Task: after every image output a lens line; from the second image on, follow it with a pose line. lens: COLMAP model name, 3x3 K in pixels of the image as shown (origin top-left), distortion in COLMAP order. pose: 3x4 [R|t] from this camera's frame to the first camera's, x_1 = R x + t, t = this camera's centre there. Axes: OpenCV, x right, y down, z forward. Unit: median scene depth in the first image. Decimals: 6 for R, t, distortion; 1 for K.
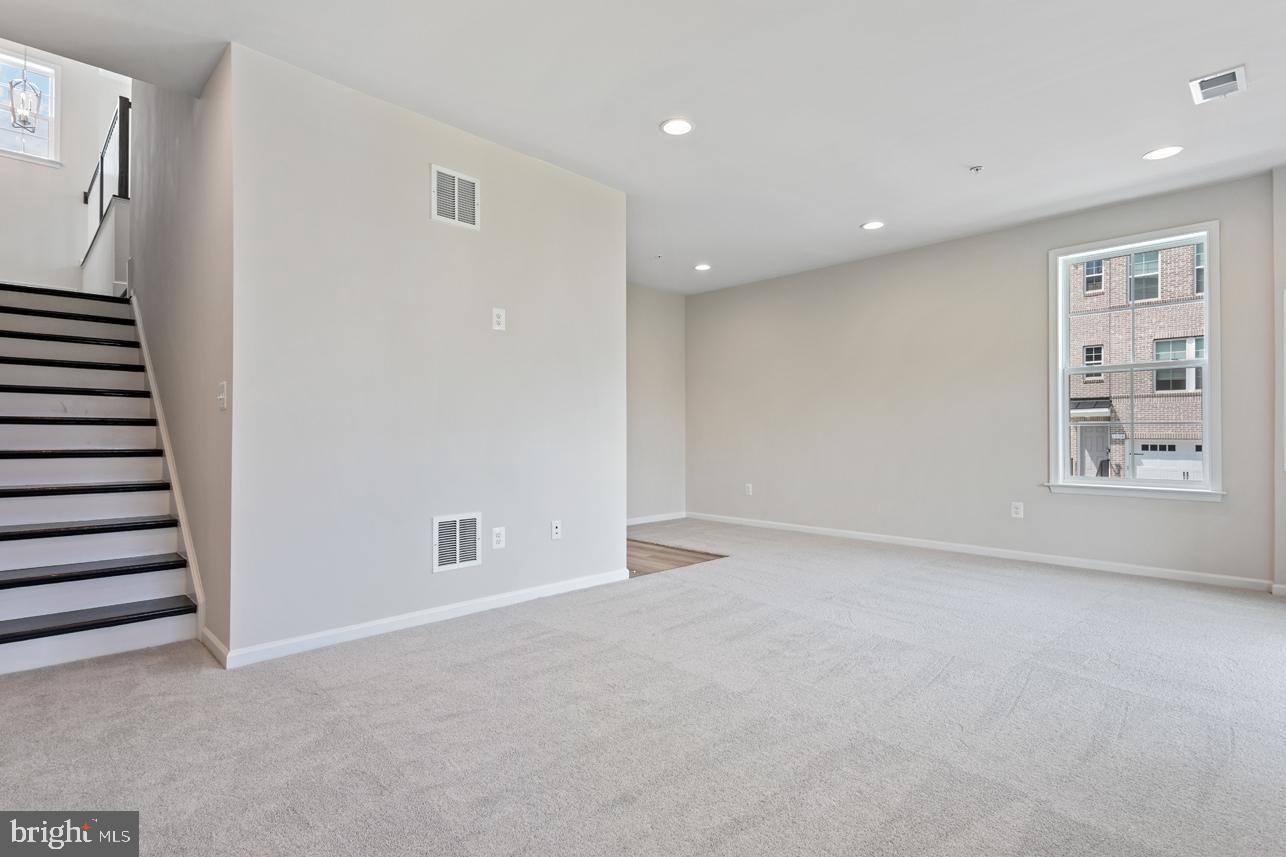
lens RADIAL K [[634.6, 0, 625.2], [0, 634.6, 433.3], [0, 0, 1]] dist [-0.001508, -0.000059]
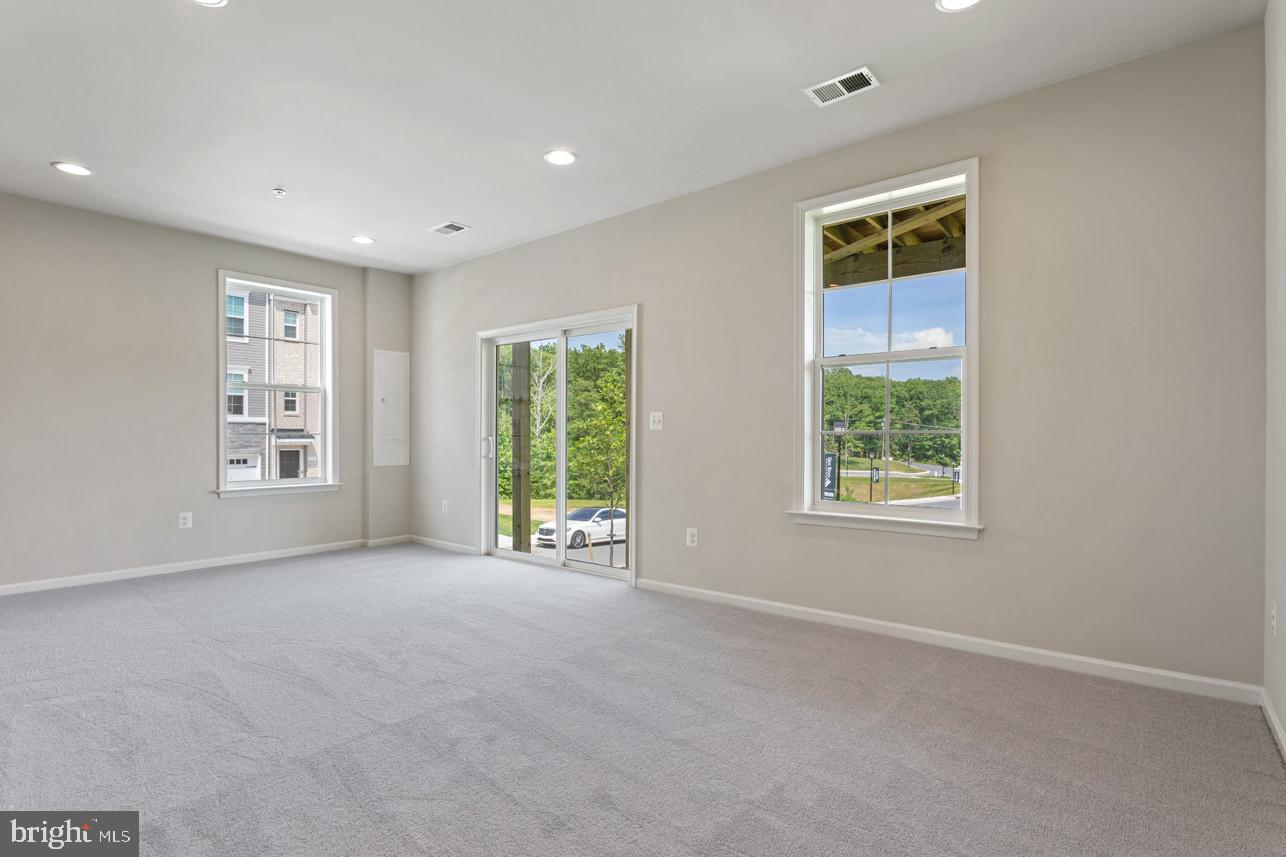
lens RADIAL K [[634.6, 0, 625.2], [0, 634.6, 433.3], [0, 0, 1]] dist [-0.001508, -0.000059]
pose [[-0.110459, 0.008298, 0.993846, -0.459003], [0.003366, 0.999963, -0.007975, -0.004306], [-0.993875, 0.002464, -0.110482, 0.454622]]
